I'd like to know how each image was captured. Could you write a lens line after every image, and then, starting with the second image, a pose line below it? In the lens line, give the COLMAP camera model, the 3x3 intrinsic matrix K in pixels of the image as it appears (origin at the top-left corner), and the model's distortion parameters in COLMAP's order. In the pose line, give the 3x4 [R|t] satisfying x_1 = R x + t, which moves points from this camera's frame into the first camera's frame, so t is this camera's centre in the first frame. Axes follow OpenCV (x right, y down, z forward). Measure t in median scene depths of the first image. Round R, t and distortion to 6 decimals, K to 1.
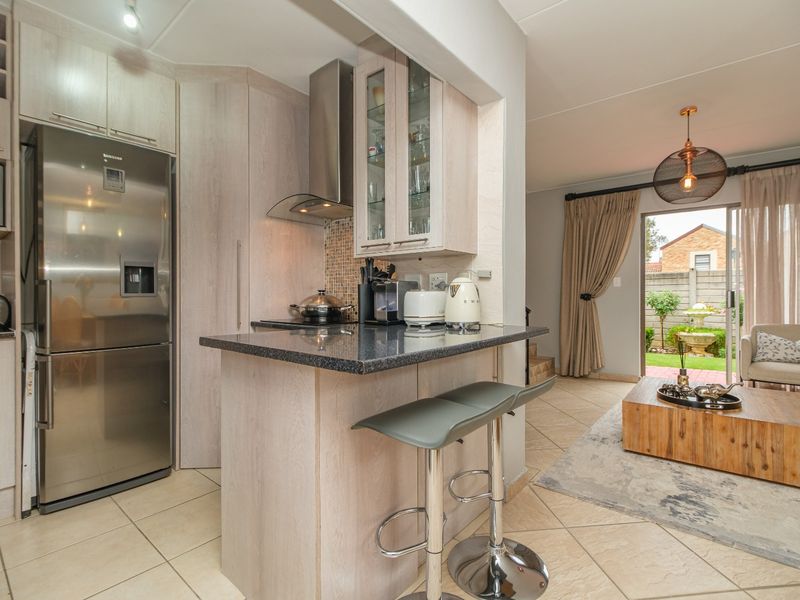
lens RADIAL K [[390.7, 0, 402.1], [0, 390.7, 292.5], [0, 0, 1]] dist [-0.009020, 0.001344]
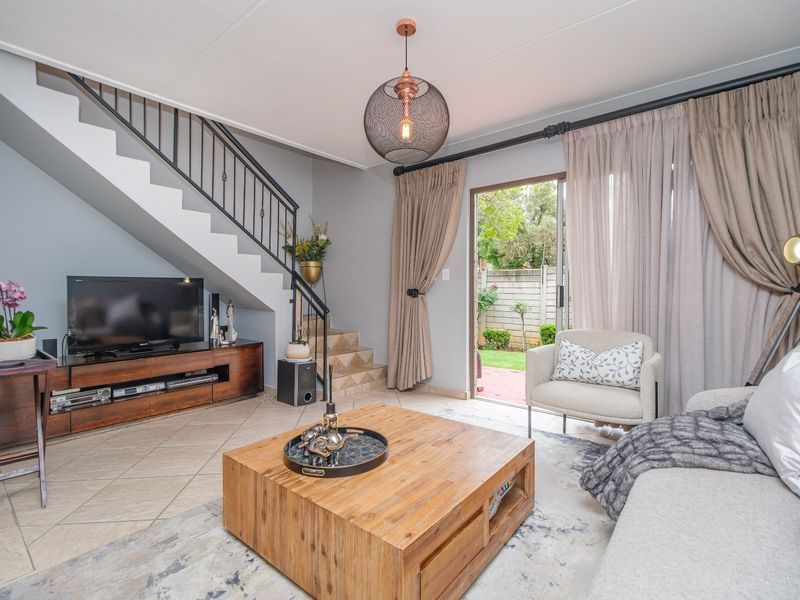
lens RADIAL K [[390.7, 0, 398.1], [0, 390.7, 293.0], [0, 0, 1]] dist [-0.009020, 0.001344]
pose [[0.999996, 0.000038, -0.002836, 0.646597], [0.000004, 0.999888, 0.014998, -0.001540], [0.002837, -0.014998, 0.999884, 0.261731]]
